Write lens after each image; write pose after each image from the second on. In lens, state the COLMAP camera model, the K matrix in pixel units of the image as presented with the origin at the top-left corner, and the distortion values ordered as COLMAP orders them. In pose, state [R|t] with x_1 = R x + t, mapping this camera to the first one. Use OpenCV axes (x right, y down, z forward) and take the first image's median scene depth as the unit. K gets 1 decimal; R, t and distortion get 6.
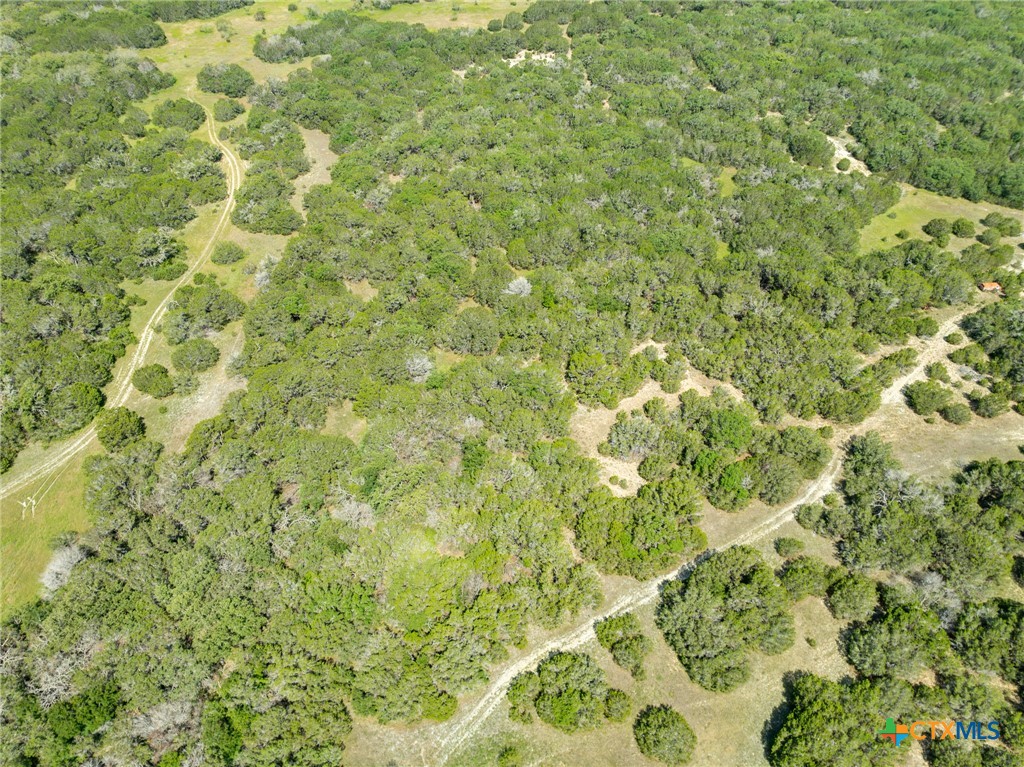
lens RADIAL K [[732.9, 0, 511.5], [0, 732.9, 383.3], [0, 0, 1]] dist [-0.031460, 0.020320]
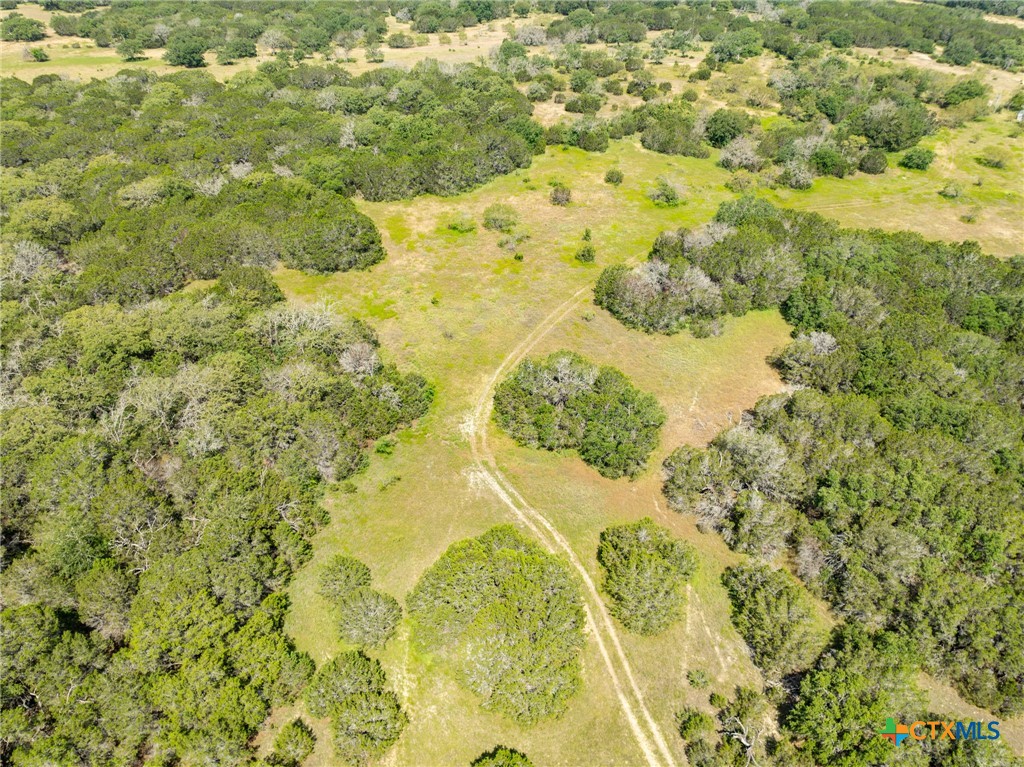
lens RADIAL K [[732.9, 0, 511.5], [0, 732.9, 383.0], [0, 0, 1]] dist [-0.031460, 0.020320]
pose [[0.994100, 0.063384, -0.088023, -0.494448], [-0.074782, 0.988305, -0.132898, -0.475732], [0.078570, 0.138696, 0.987213, 0.808295]]
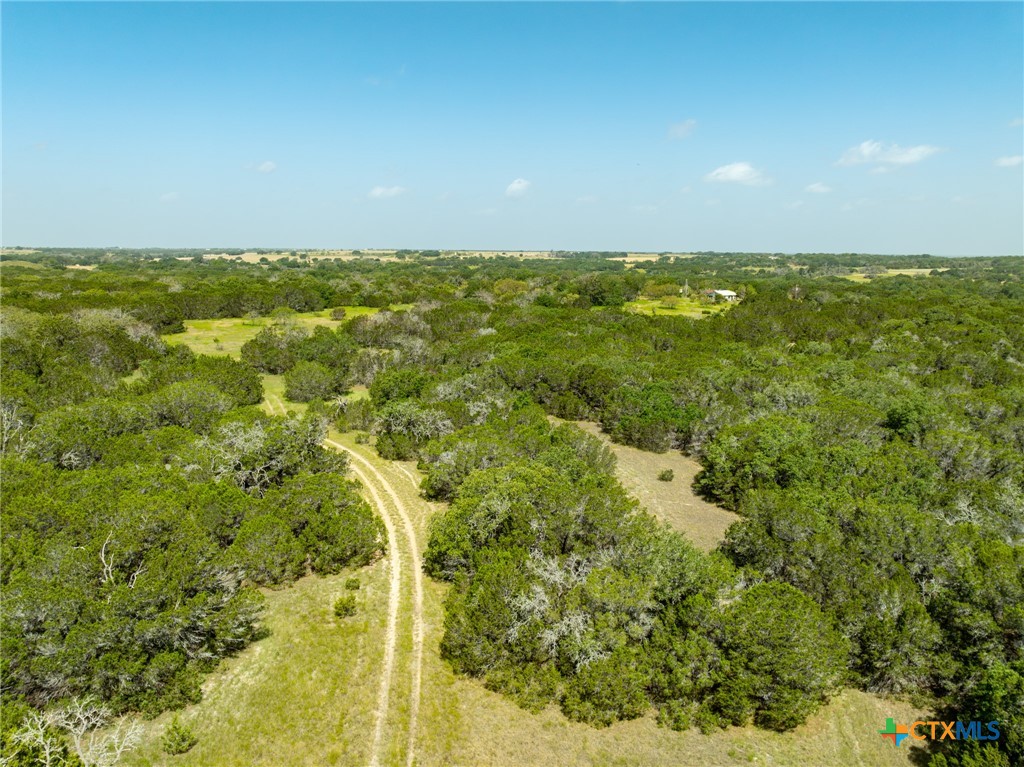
lens RADIAL K [[732.9, 0, 511.8], [0, 732.9, 386.3], [0, 0, 1]] dist [-0.031460, 0.020320]
pose [[0.998528, -0.008922, 0.053500, -0.347487], [0.036009, 0.846687, -0.530872, -0.165555], [-0.040562, 0.532017, 0.845762, 0.735333]]
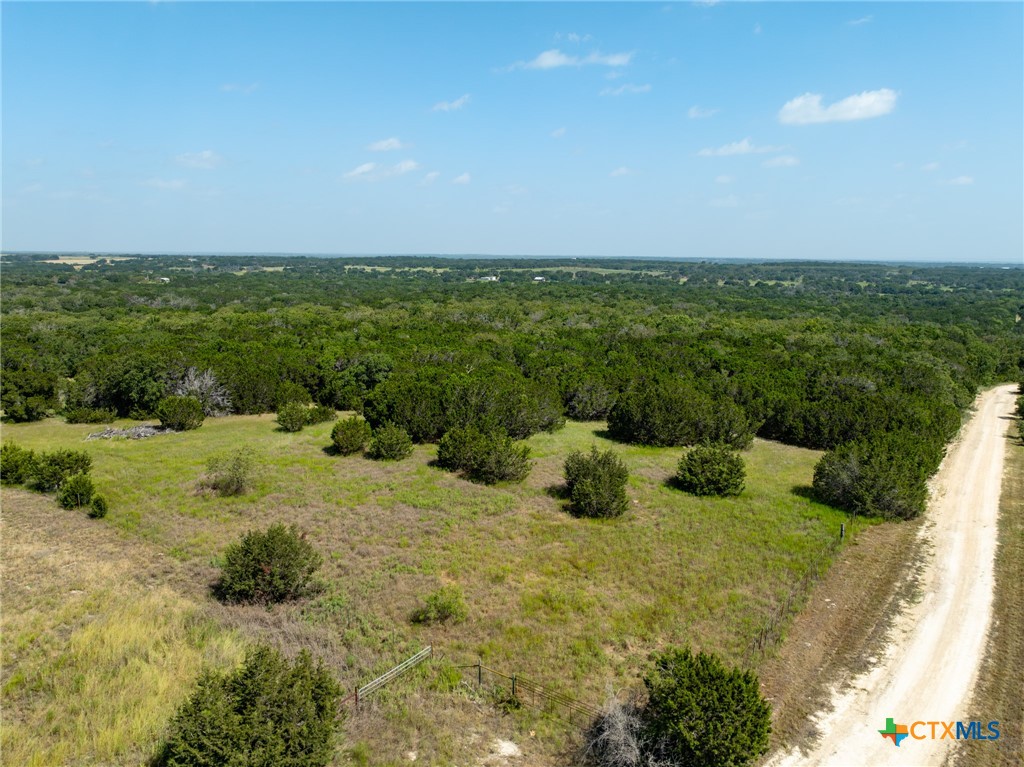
lens RADIAL K [[732.9, 0, 510.1], [0, 732.9, 382.5], [0, 0, 1]] dist [-0.031460, 0.020320]
pose [[0.702739, -0.121111, 0.701064, -1.210576], [0.476800, 0.811536, -0.337744, 1.333157], [-0.528034, 0.571613, 0.628043, -0.985925]]
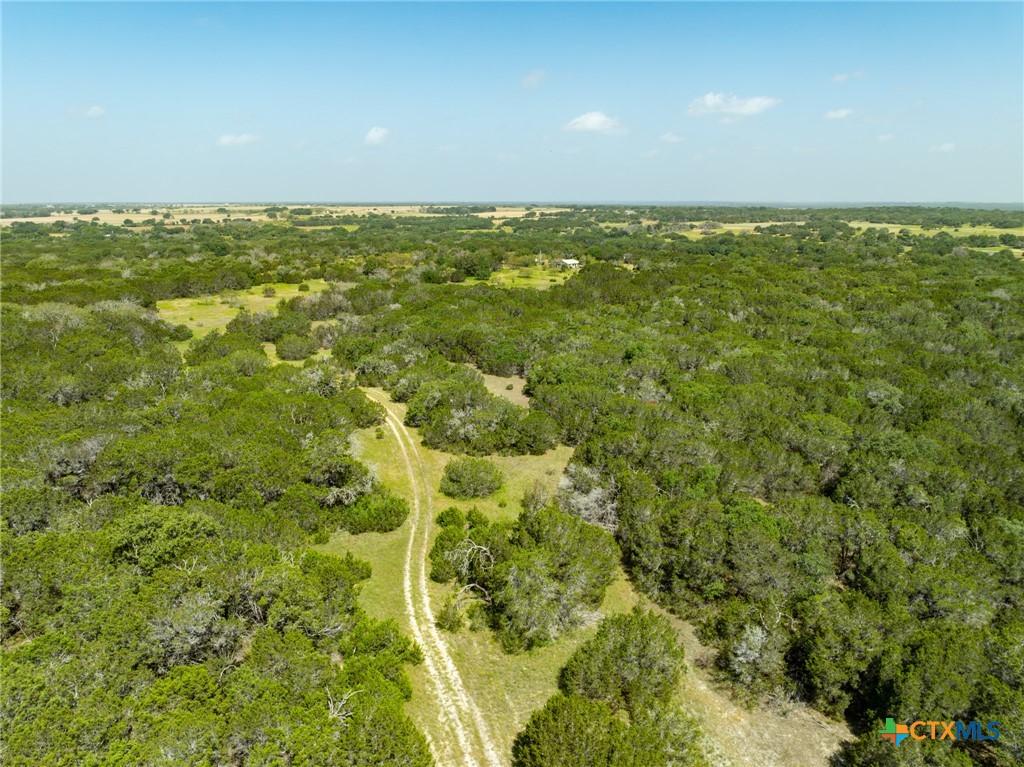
lens RADIAL K [[732.9, 0, 514.6], [0, 732.9, 387.6], [0, 0, 1]] dist [-0.031460, 0.020320]
pose [[0.973144, -0.063246, 0.221341, -0.402862], [0.160447, 0.875836, -0.455158, -0.001022], [-0.165071, 0.478447, 0.862461, 0.460479]]
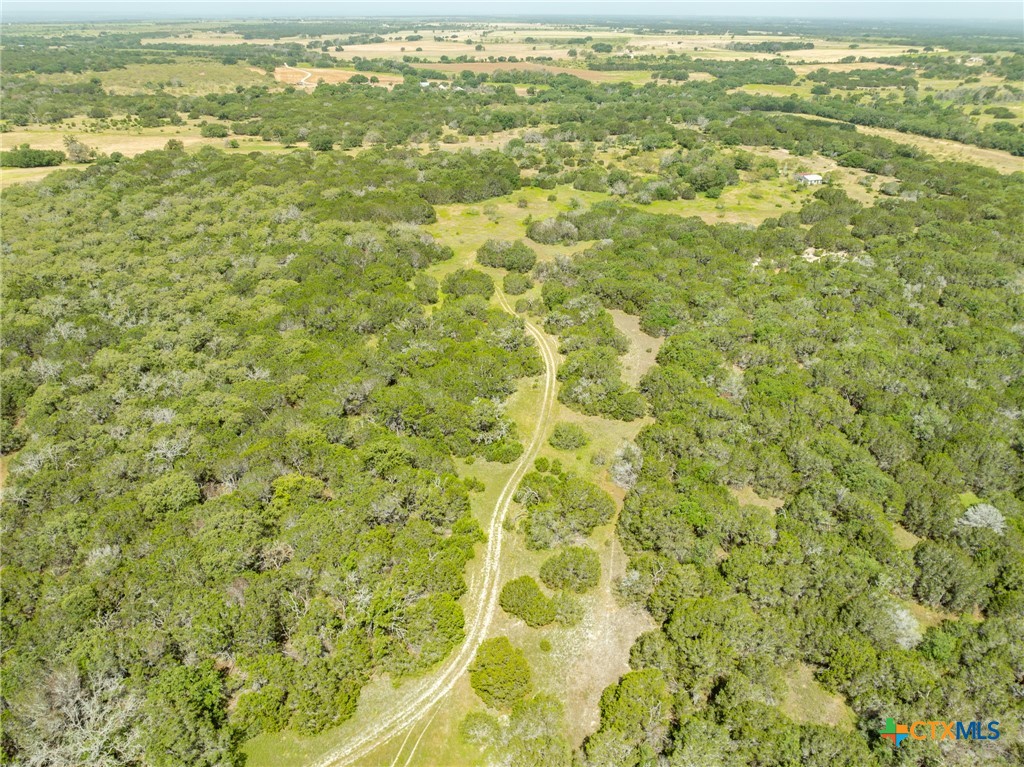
lens RADIAL K [[732.9, 0, 511.2], [0, 732.9, 381.0], [0, 0, 1]] dist [-0.031460, 0.020320]
pose [[0.985241, 0.077810, -0.152463, -0.286626], [-0.116177, 0.958110, -0.261780, -0.013992], [0.125707, 0.275629, 0.953009, 0.167486]]
